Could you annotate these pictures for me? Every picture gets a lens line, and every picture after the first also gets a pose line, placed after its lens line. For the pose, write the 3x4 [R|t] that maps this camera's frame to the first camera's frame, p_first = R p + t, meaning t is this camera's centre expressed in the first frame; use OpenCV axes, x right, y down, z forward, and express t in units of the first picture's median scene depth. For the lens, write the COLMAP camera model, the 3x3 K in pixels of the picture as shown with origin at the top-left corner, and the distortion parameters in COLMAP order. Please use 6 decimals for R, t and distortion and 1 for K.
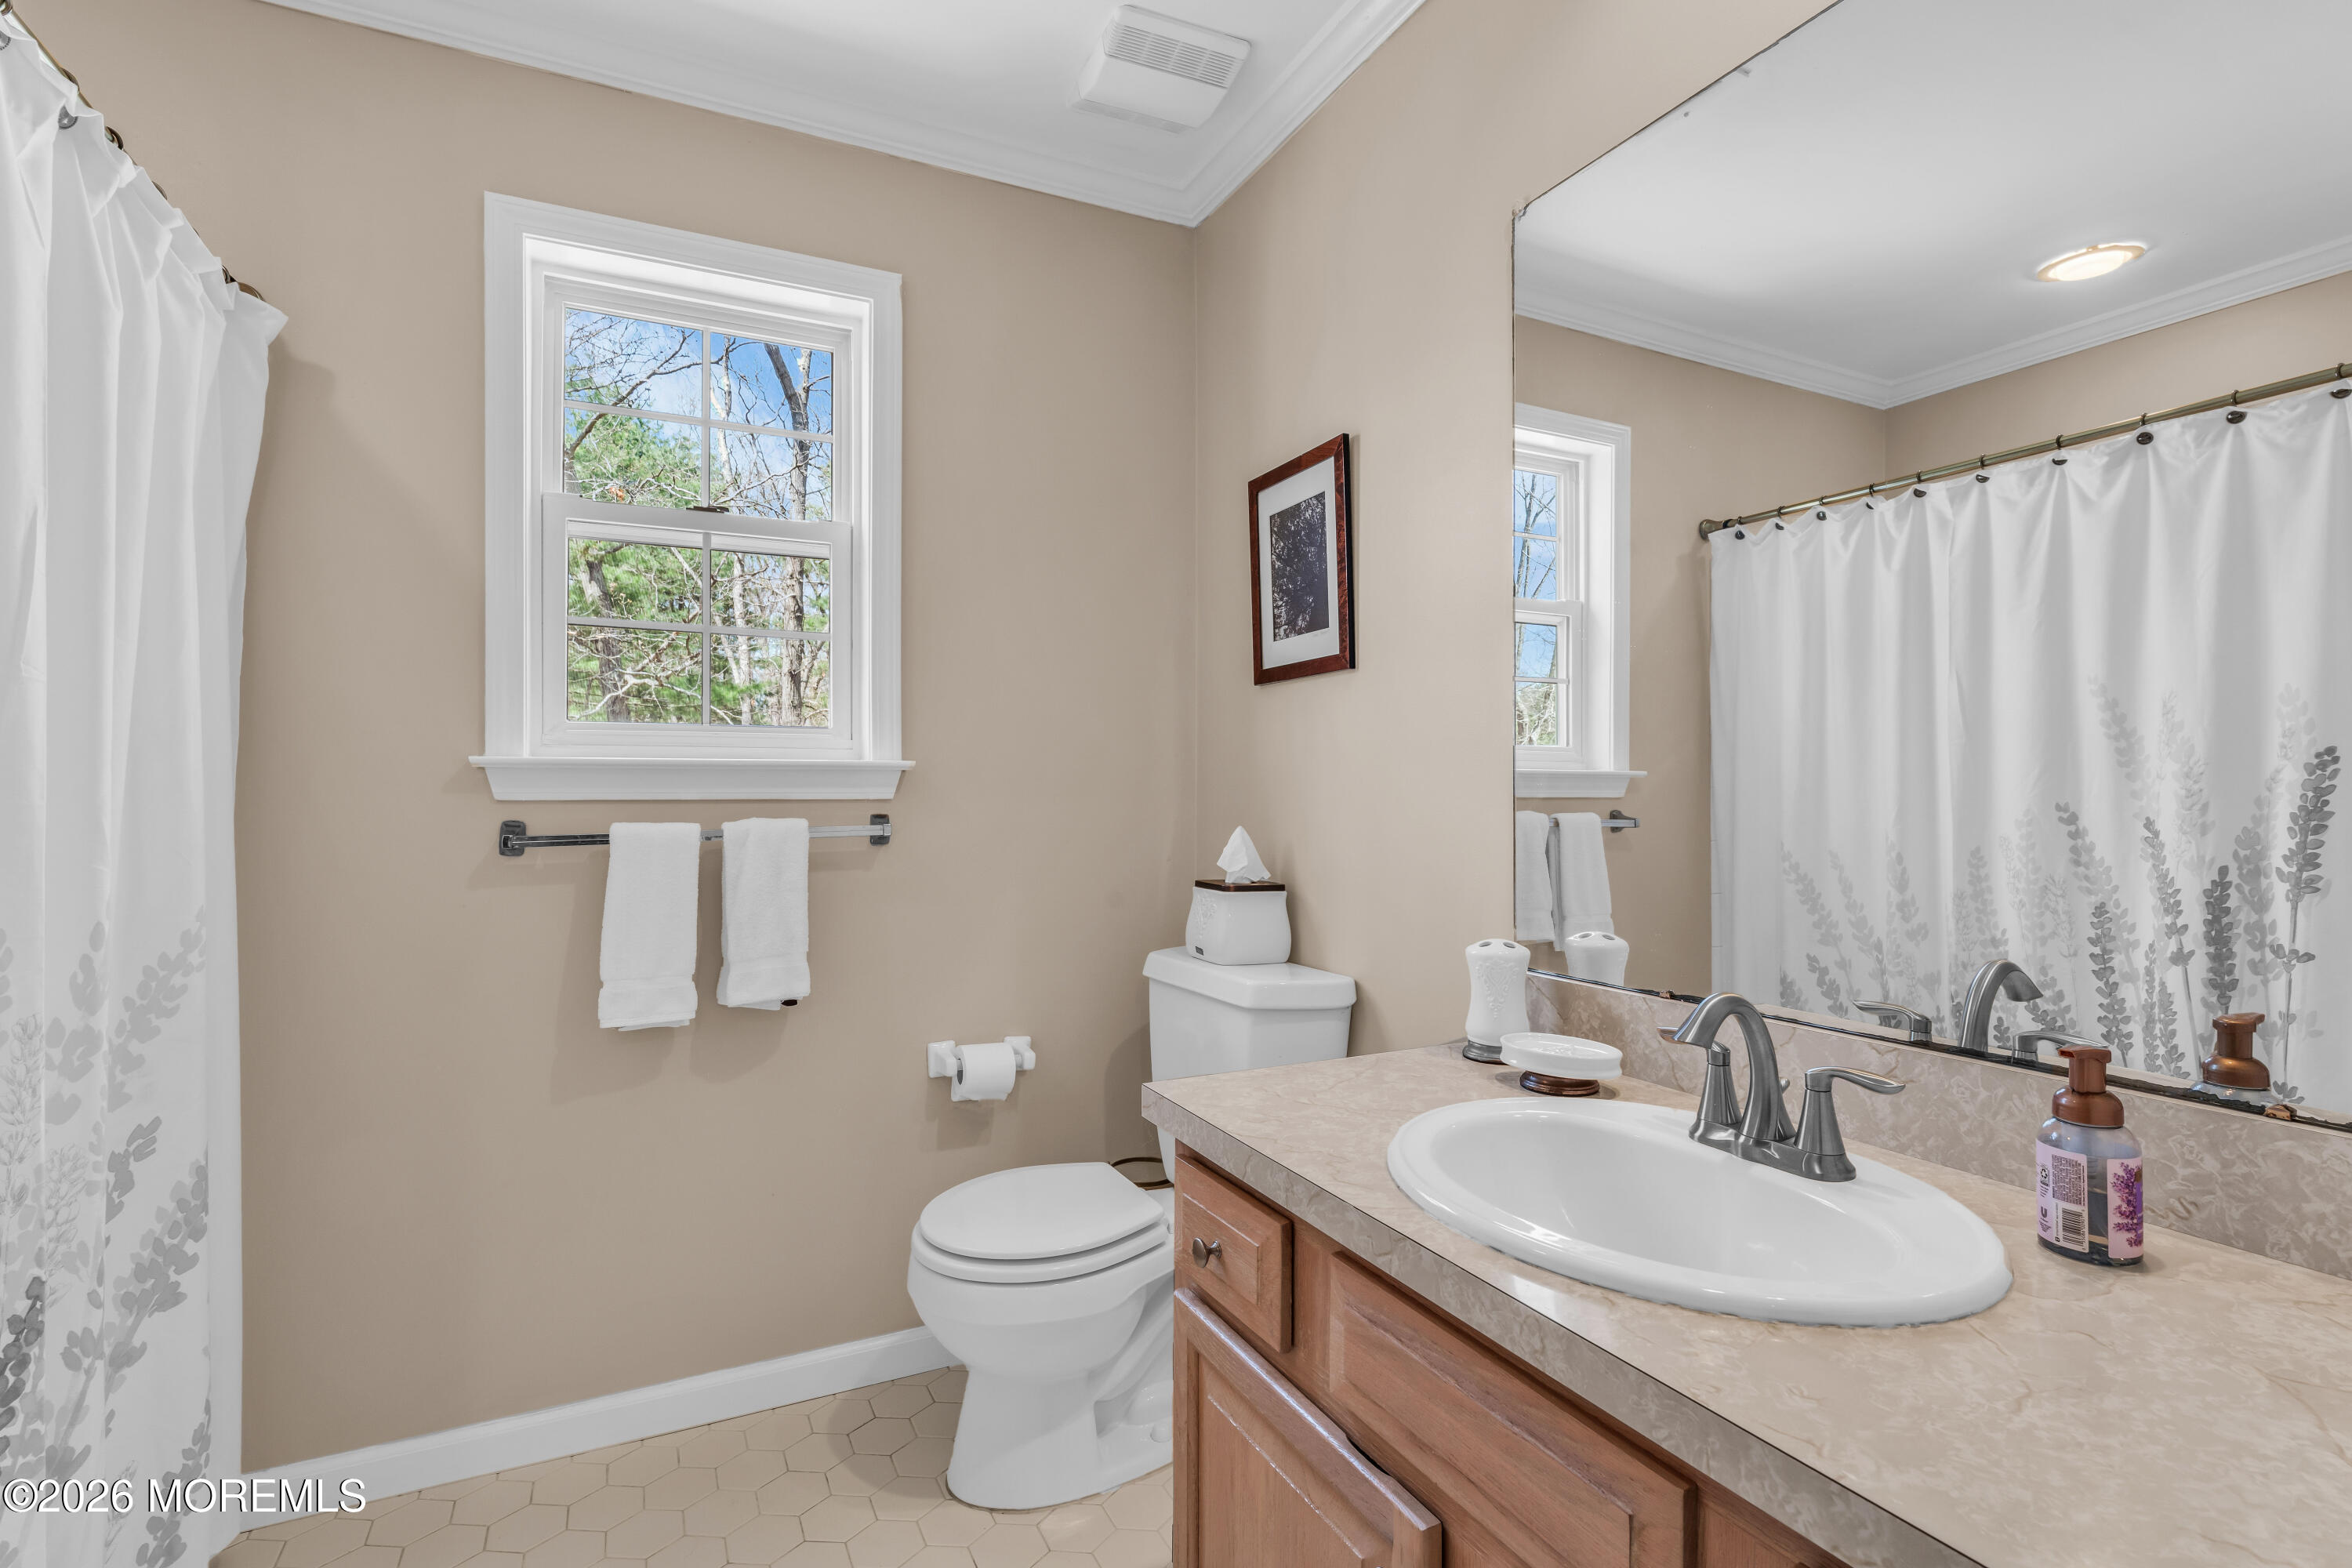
lens RADIAL K [[1070.8, 0, 1161.9], [0, 1070.8, 792.3], [0, 0, 1]] dist [-0.002997, -0.000056]
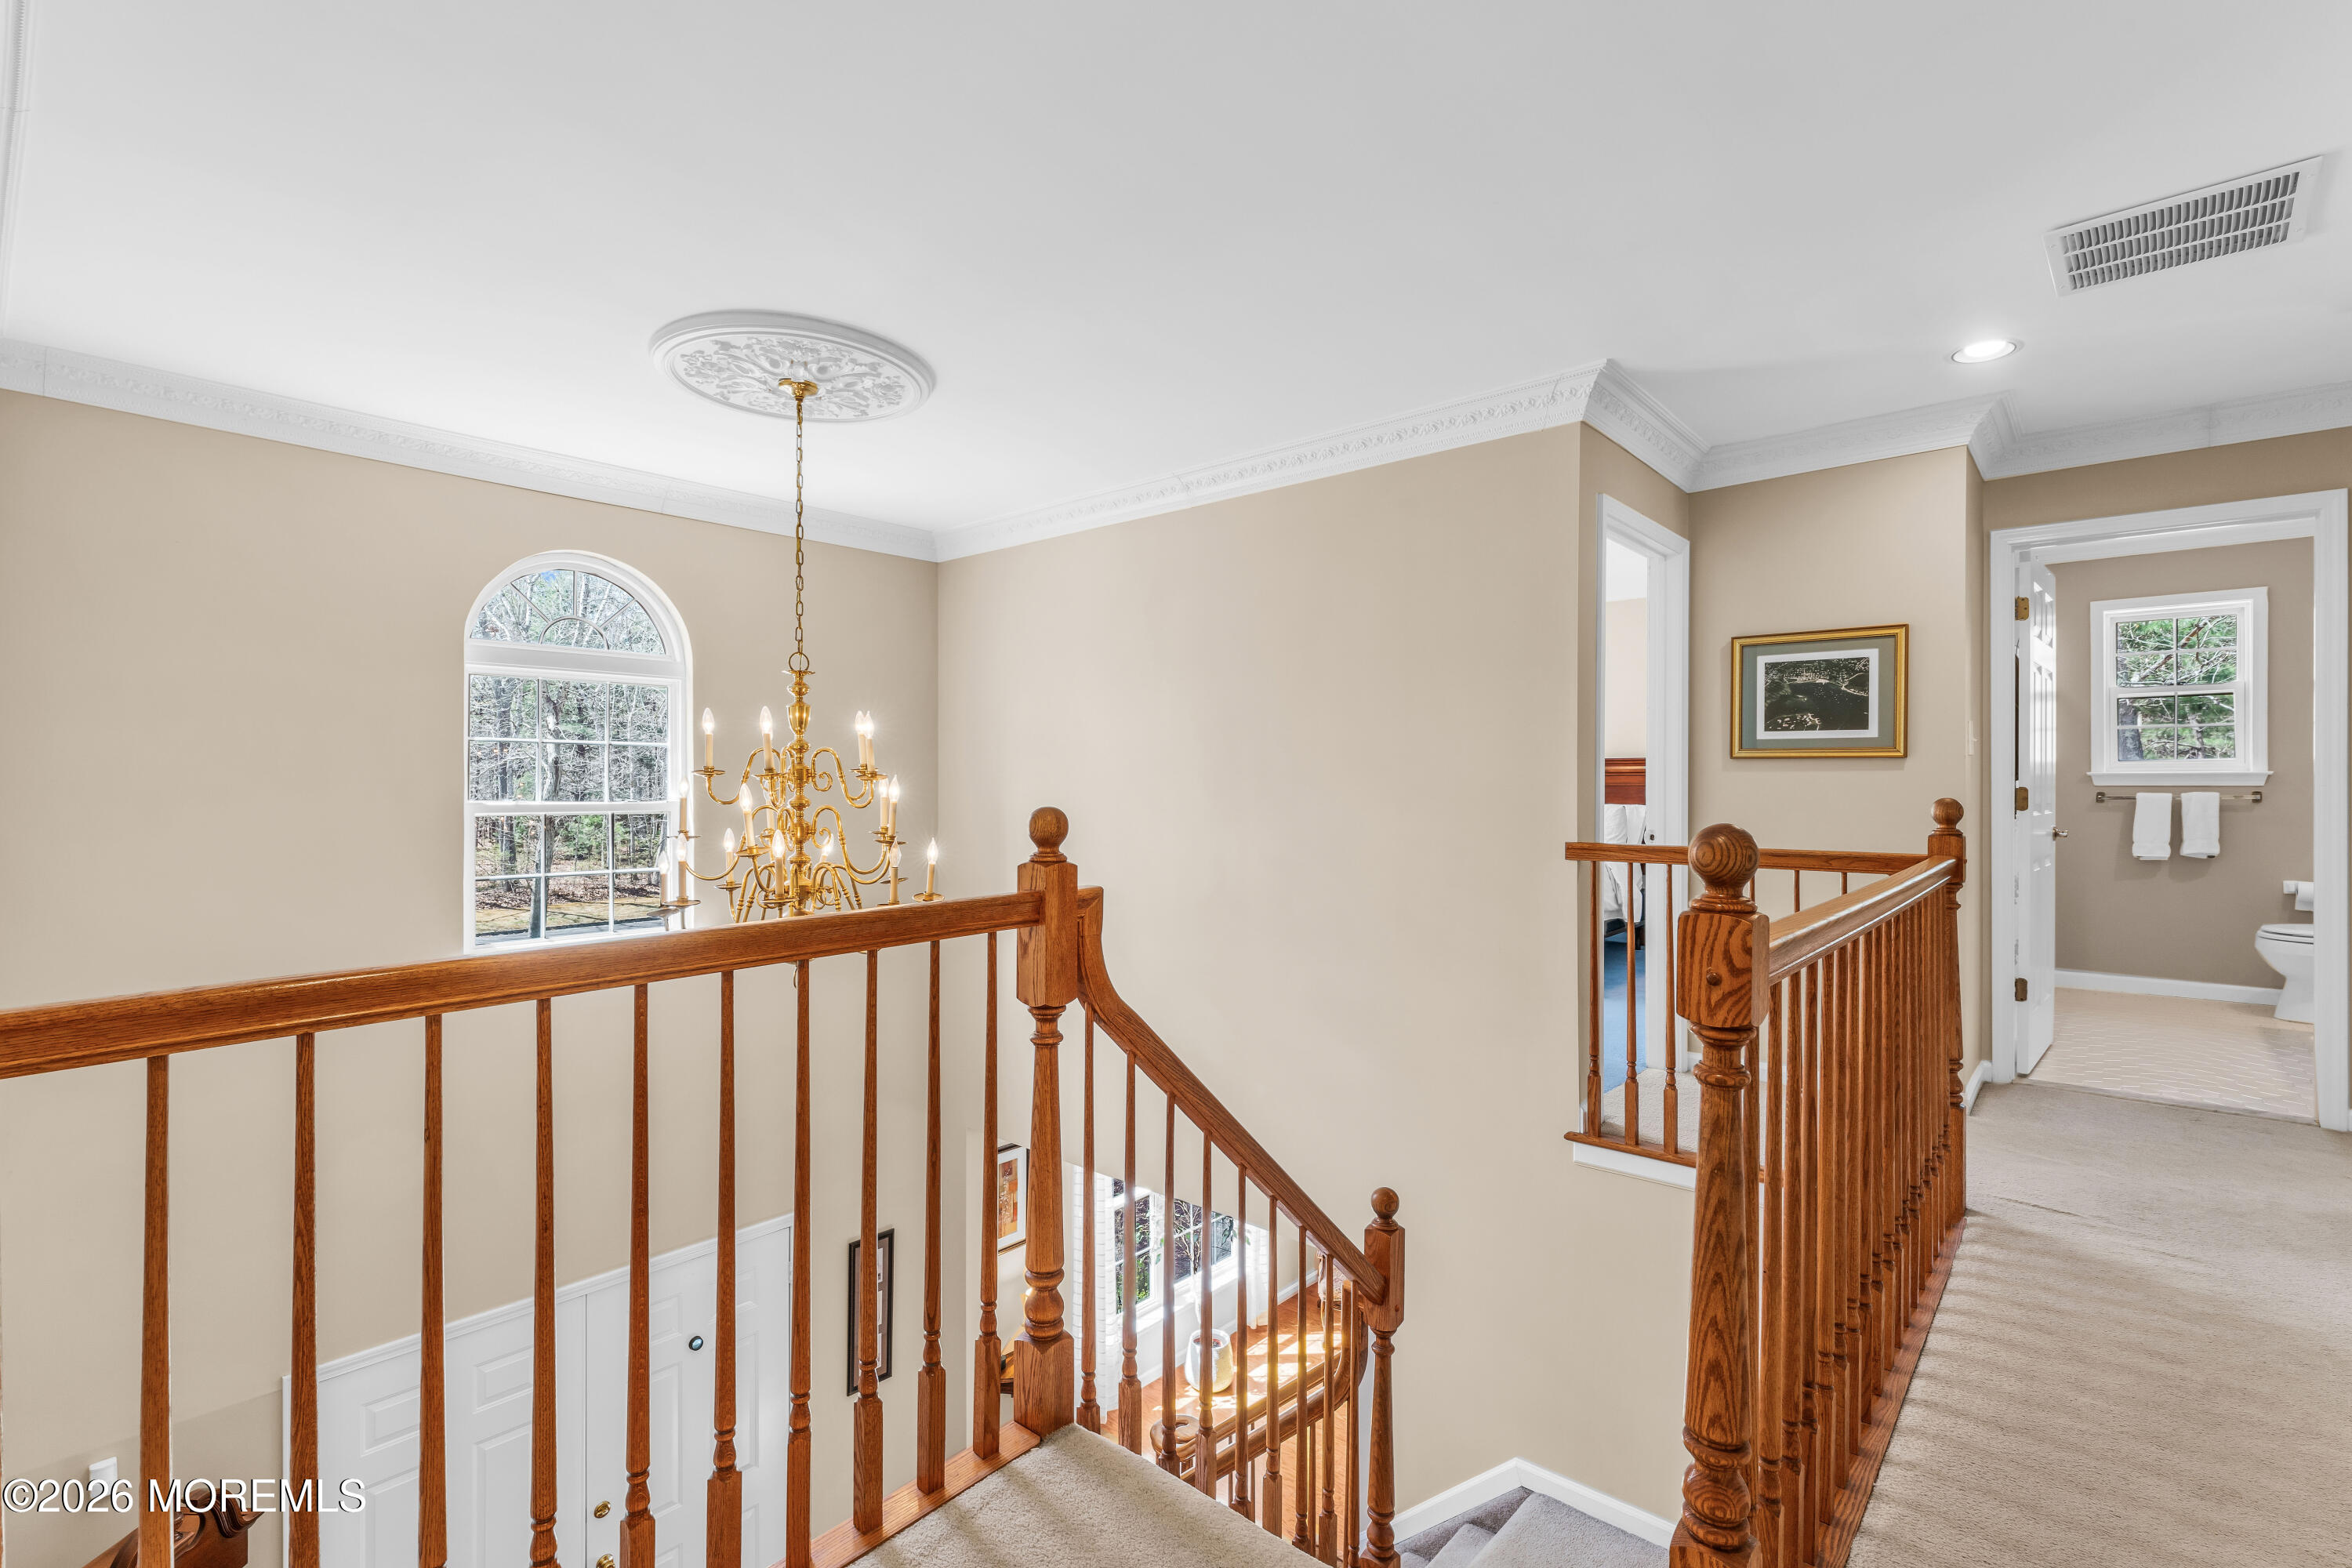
lens RADIAL K [[1070.8, 0, 1181.6], [0, 1070.8, 782.5], [0, 0, 1]] dist [-0.002997, -0.000056]
pose [[0.383559, 0.003265, -0.923511, 1.254740], [0.006475, 0.999960, 0.006224, -0.039046], [0.923494, -0.008367, 0.383522, -2.682447]]
